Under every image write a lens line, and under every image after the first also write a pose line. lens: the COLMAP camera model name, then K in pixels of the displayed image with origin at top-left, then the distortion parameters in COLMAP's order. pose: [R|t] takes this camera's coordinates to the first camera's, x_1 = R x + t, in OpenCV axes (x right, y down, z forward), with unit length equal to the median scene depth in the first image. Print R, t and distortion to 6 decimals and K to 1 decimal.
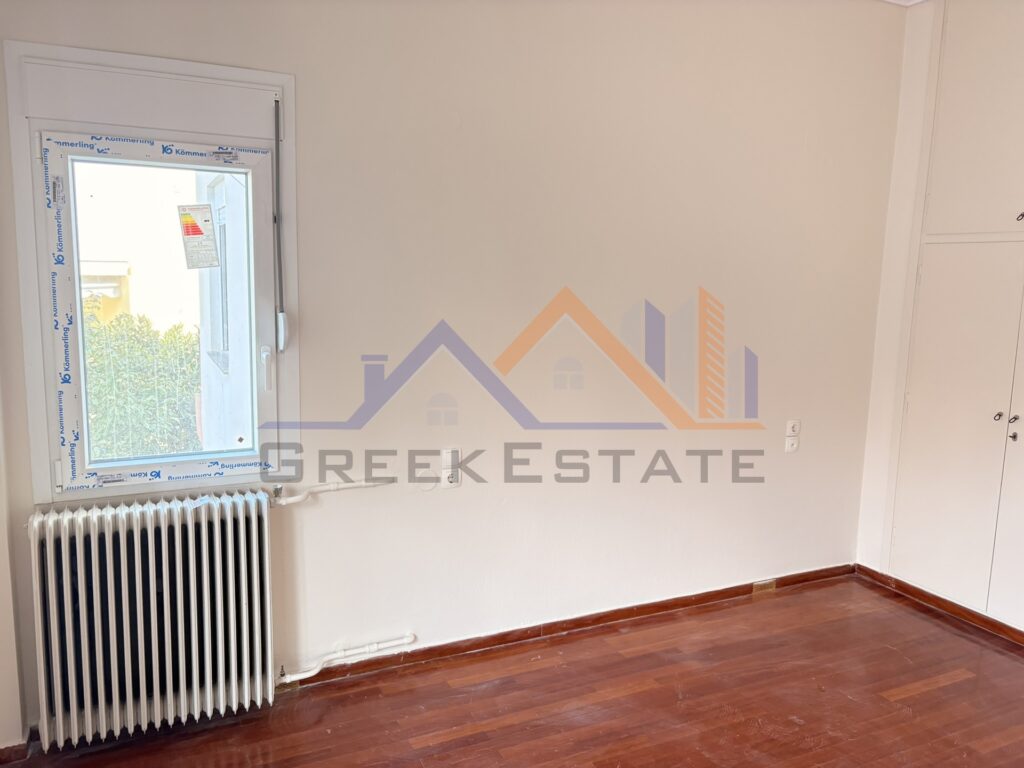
lens RADIAL K [[768.7, 0, 511.1], [0, 768.7, 381.5], [0, 0, 1]] dist [0.036229, -0.050767]
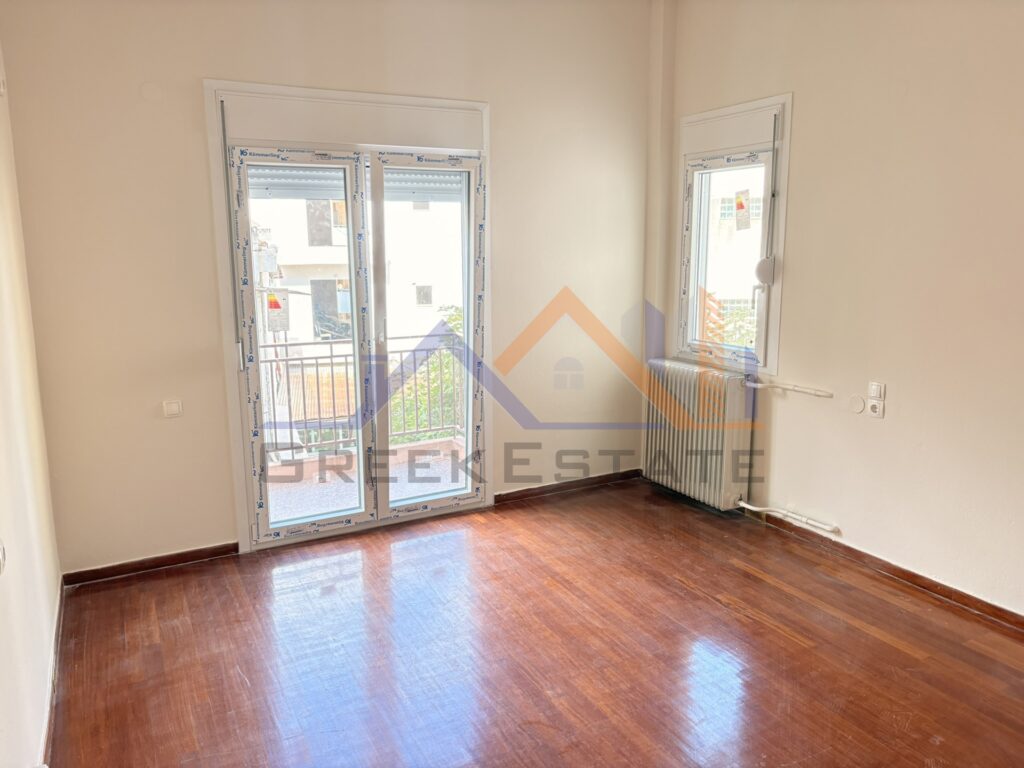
lens RADIAL K [[768.7, 0, 511.0], [0, 768.7, 377.0], [0, 0, 1]] dist [0.036229, -0.050767]
pose [[0.040945, 0.155881, -0.986927, 0.963236], [-0.129122, 0.980298, 0.149477, -0.019643], [0.990783, 0.121314, 0.060266, 0.369407]]
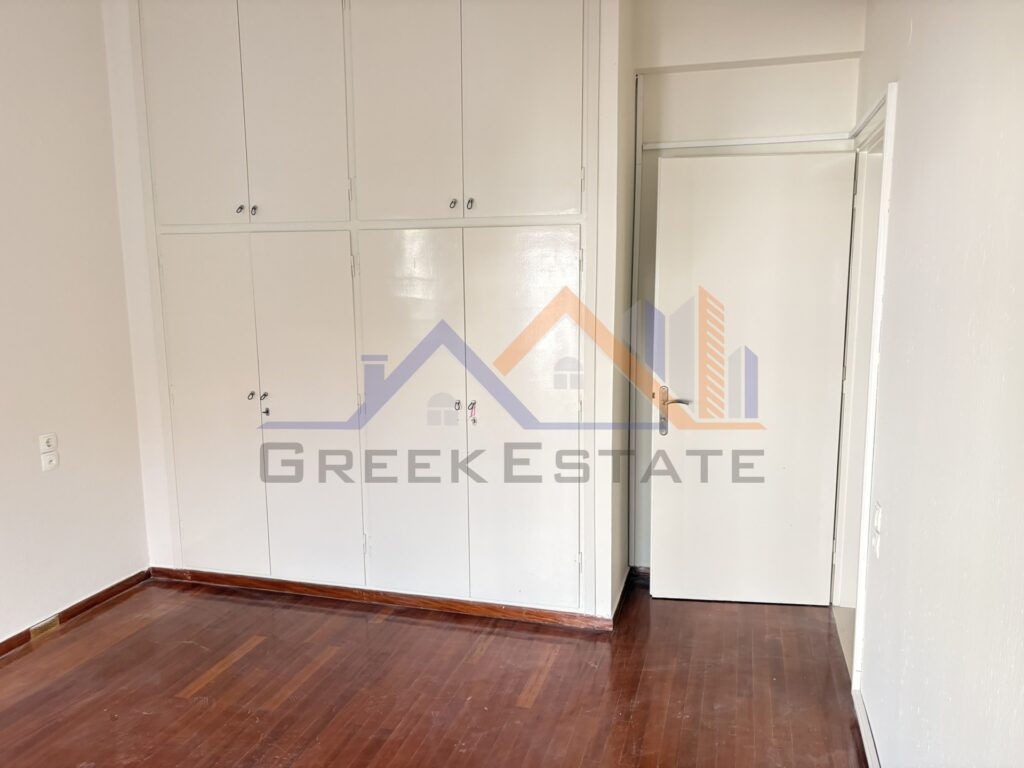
lens RADIAL K [[768.7, 0, 517.2], [0, 768.7, 389.2], [0, 0, 1]] dist [0.036229, -0.050767]
pose [[0.655763, -0.146237, 0.740669, 0.082938], [0.131881, 0.988165, 0.078339, 0.001001], [-0.743359, 0.046308, 0.667287, 0.008240]]
